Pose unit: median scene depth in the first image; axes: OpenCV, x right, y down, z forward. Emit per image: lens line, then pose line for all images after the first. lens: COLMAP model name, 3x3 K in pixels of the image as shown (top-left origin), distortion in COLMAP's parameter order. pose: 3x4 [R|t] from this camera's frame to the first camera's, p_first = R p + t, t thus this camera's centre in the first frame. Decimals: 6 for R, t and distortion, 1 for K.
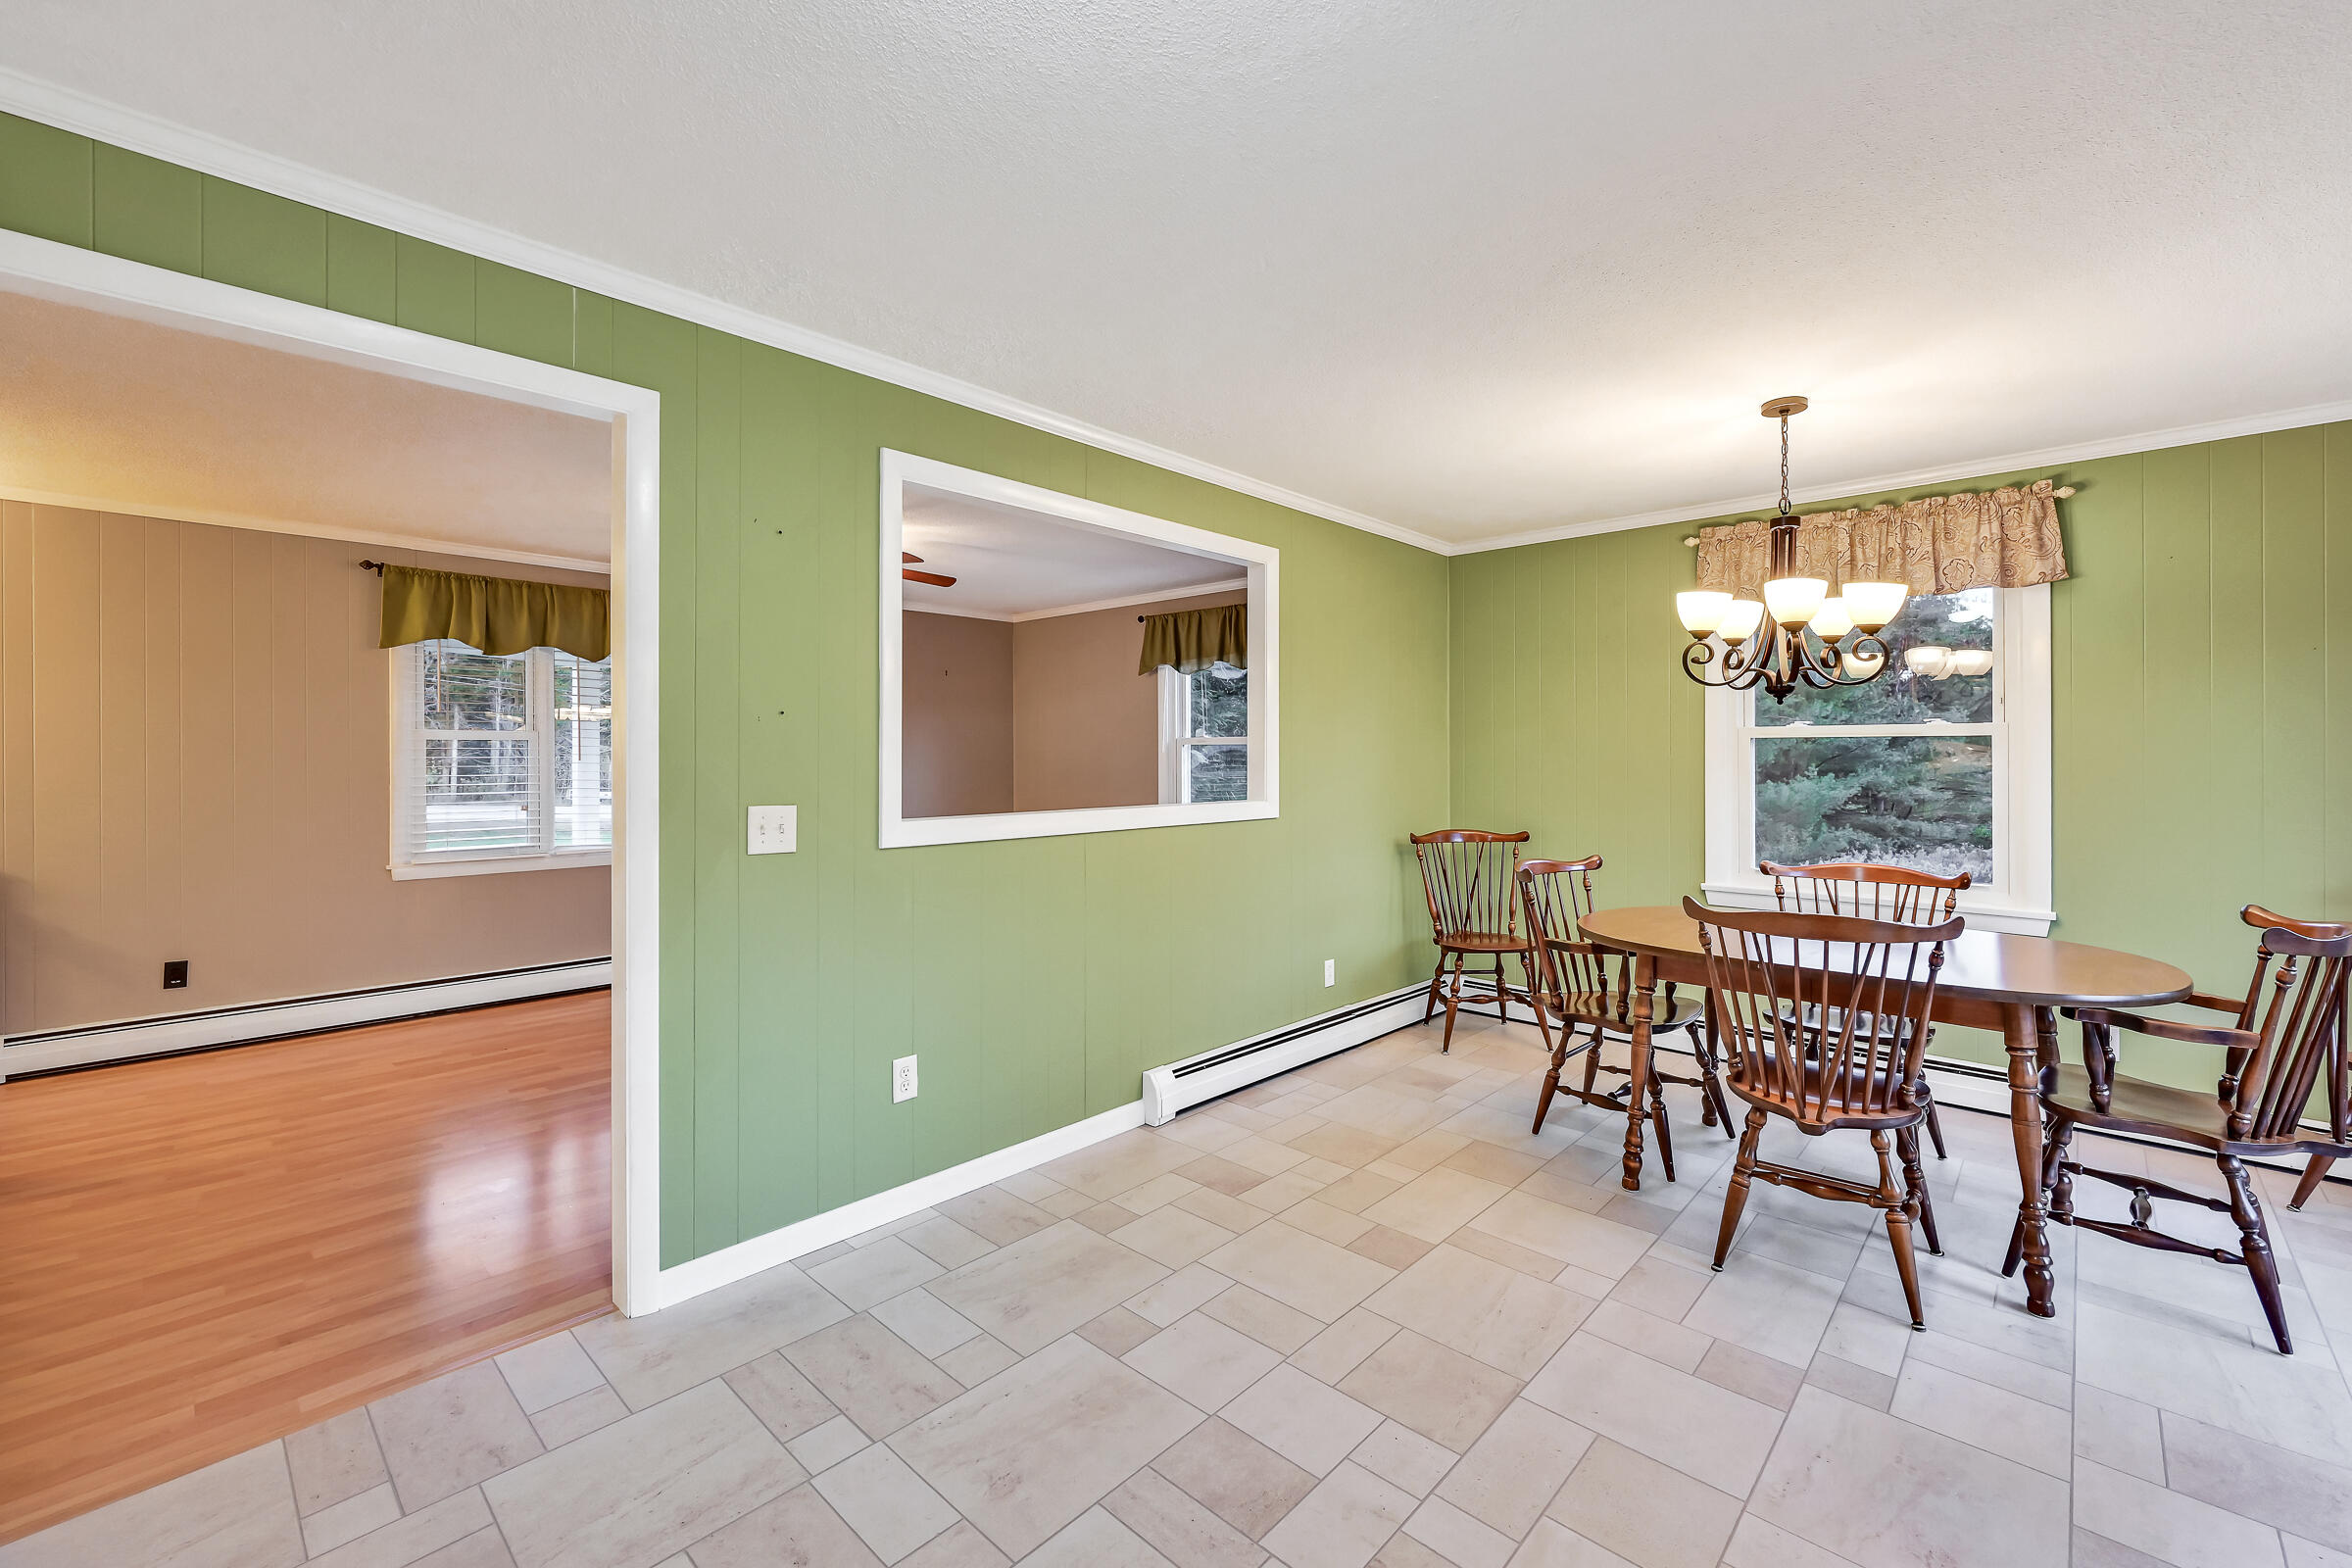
lens RADIAL K [[972.8, 0, 1178.1], [0, 972.8, 750.3], [0, 0, 1]] dist [-0.001592, -0.000059]
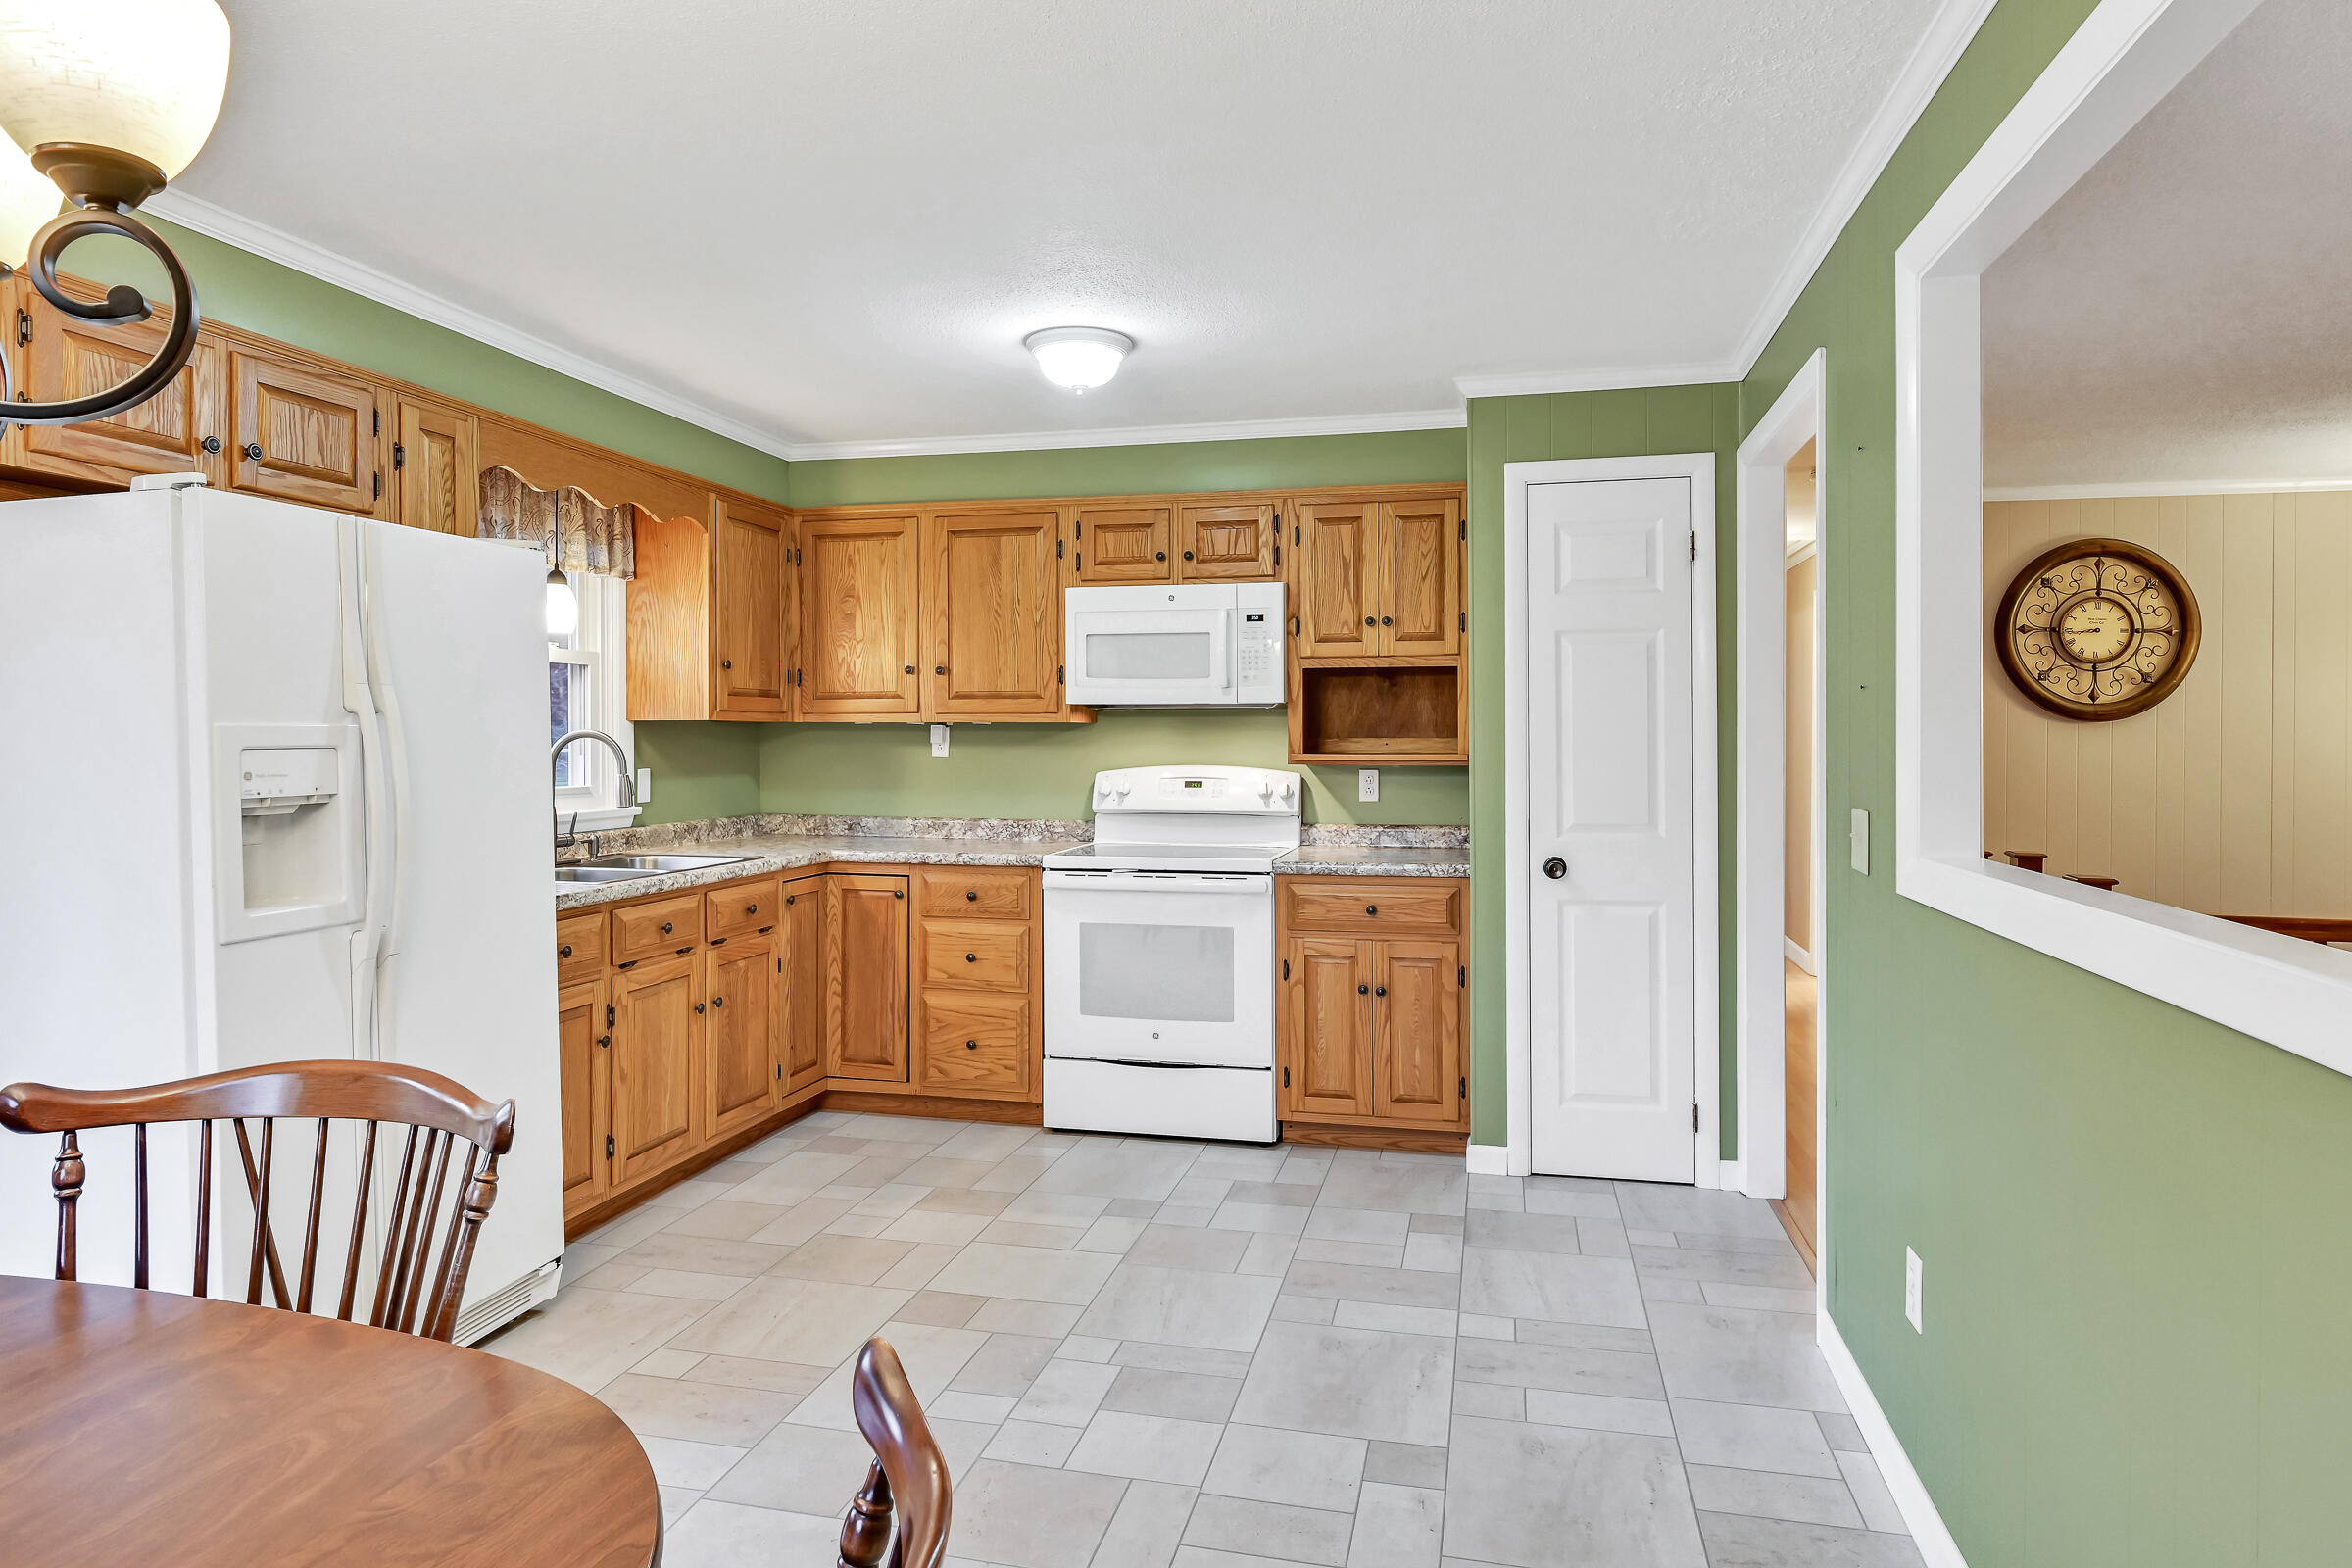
lens RADIAL K [[1372.1, 0, 1175.3], [0, 1372.1, 748.0], [0, 0, 1]] dist [-0.002018, -0.000792]
pose [[-0.866616, 0.001638, -0.498972, 0.427876], [-0.001611, 0.999980, 0.006081, 0.002597], [0.498972, 0.006074, -0.866597, 1.212970]]
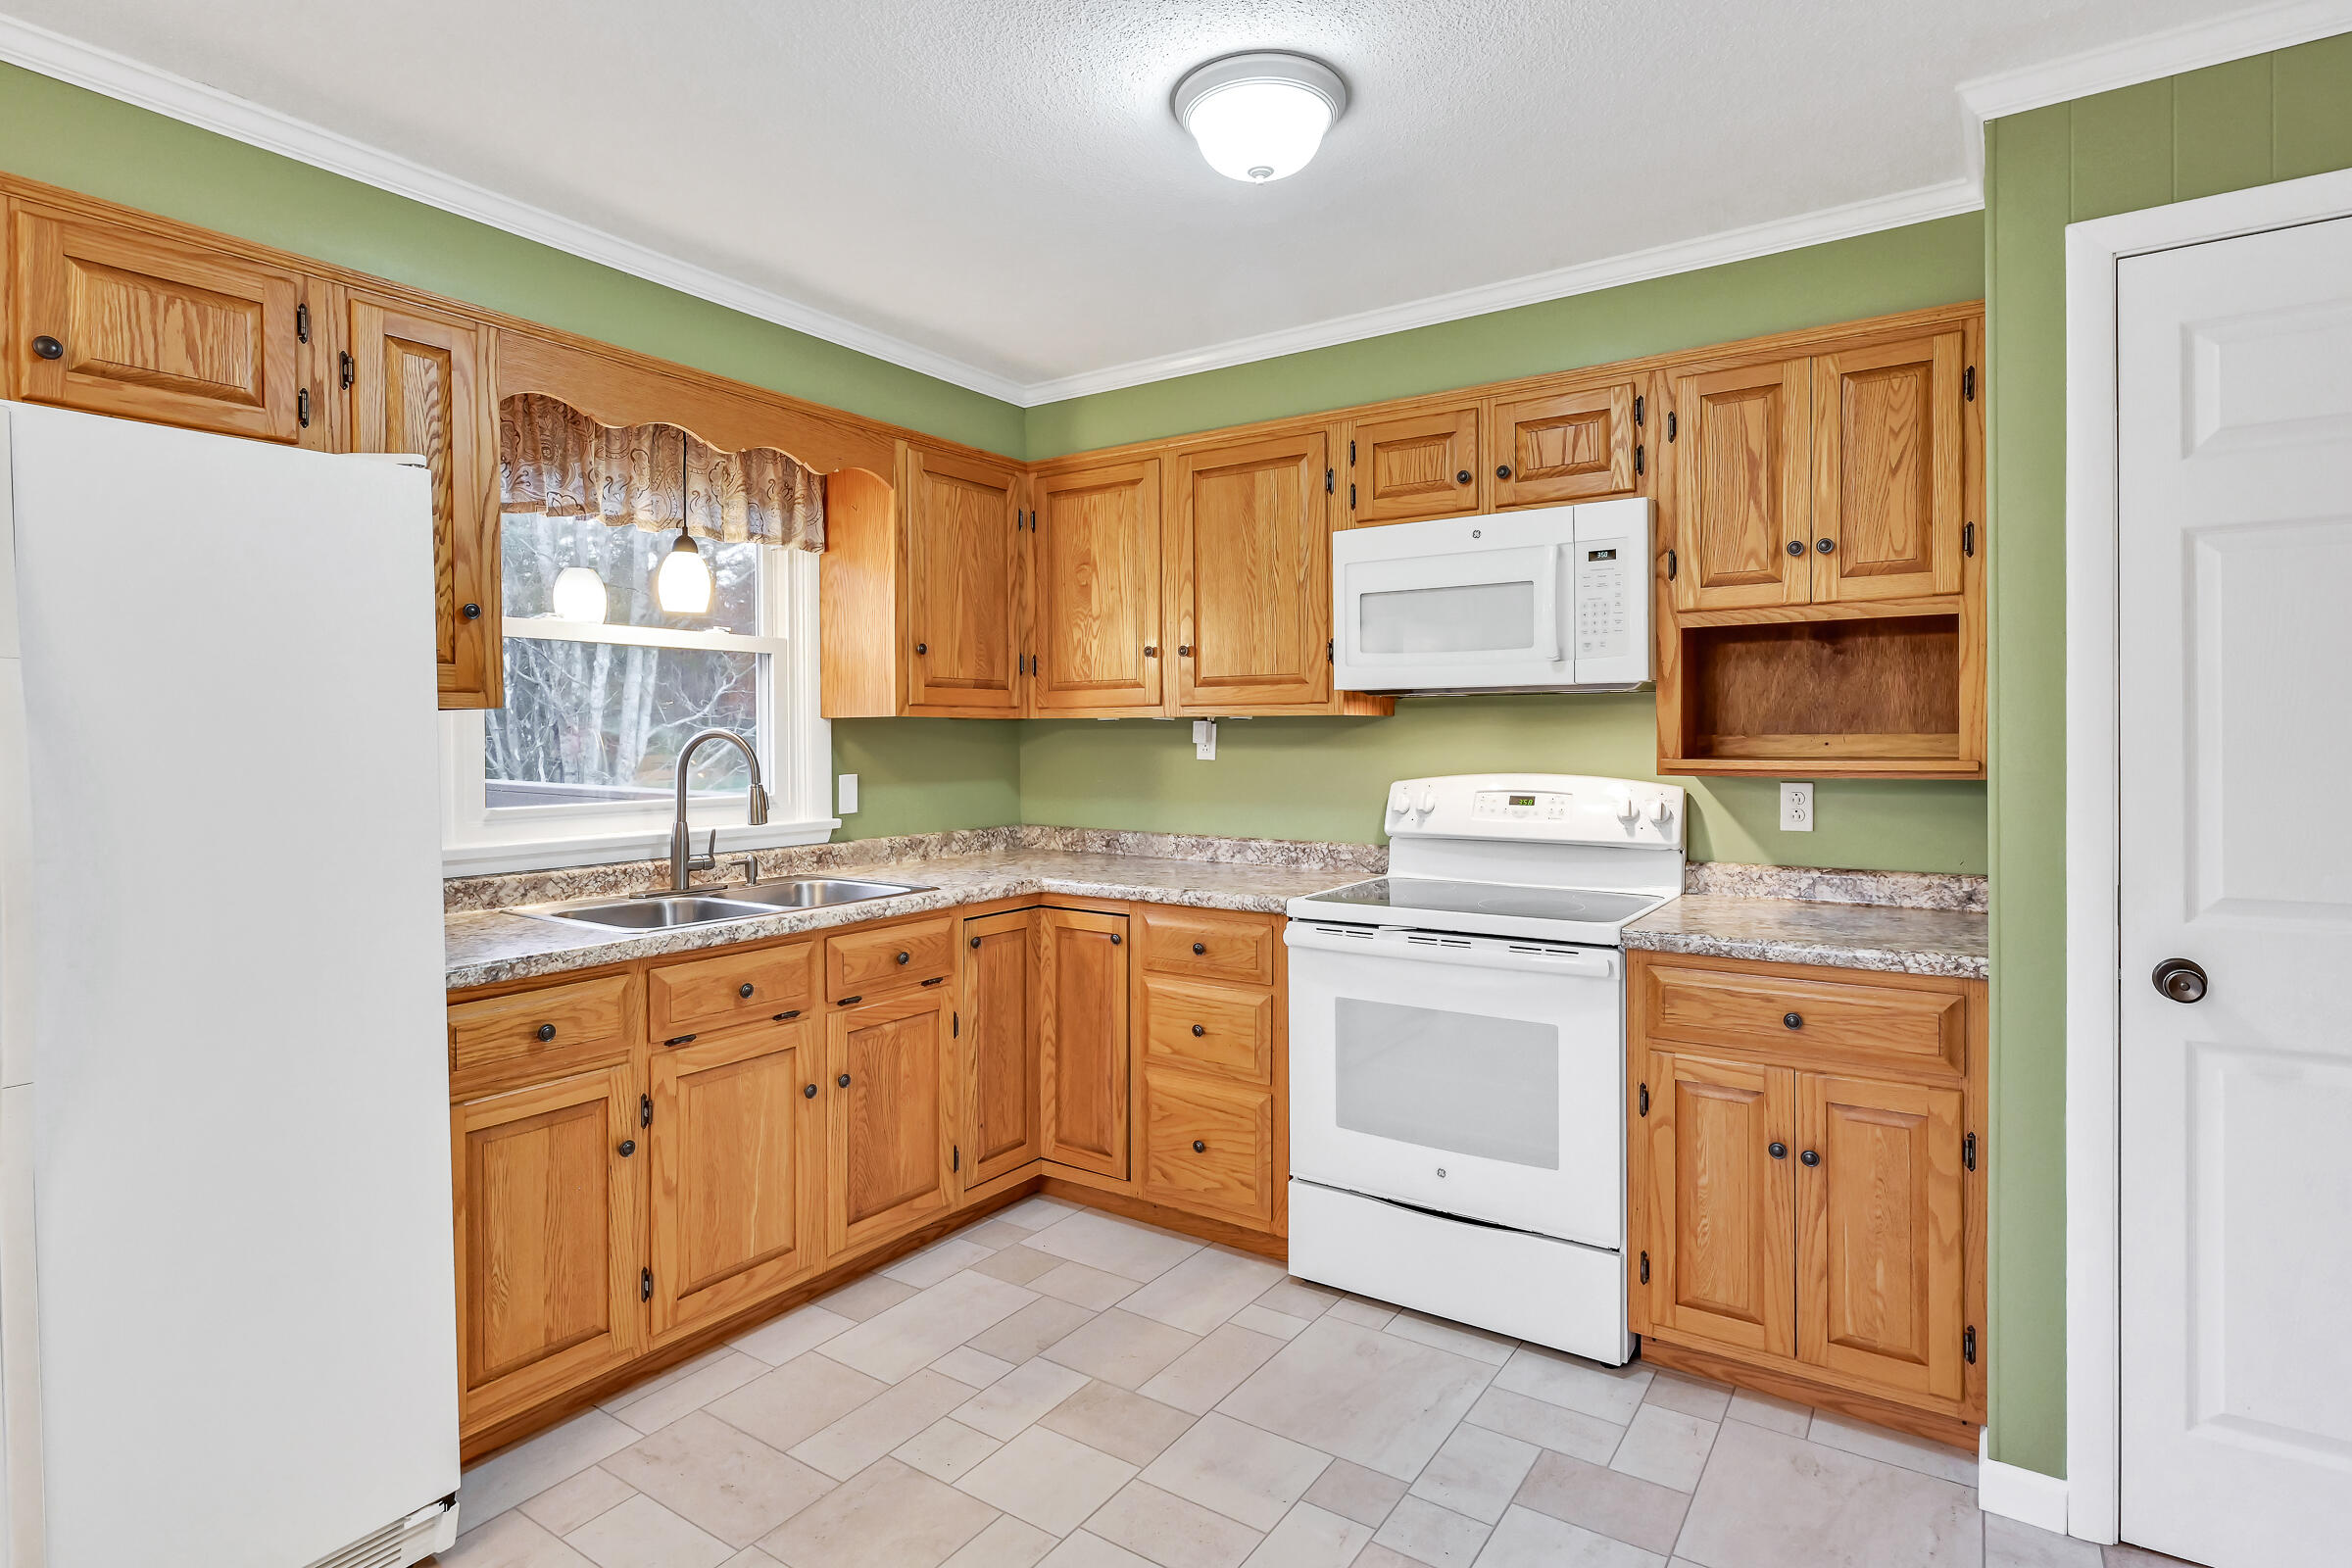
lens RADIAL K [[1194.6, 0, 1172.3], [0, 1194.6, 752.0], [0, 0, 1]] dist [-0.003040, -0.000204]
pose [[-0.987147, 0.004132, -0.159762, 0.087067], [0.002200, 0.999922, 0.012272, 0.001546], [0.159800, 0.011763, -0.987079, 0.806504]]
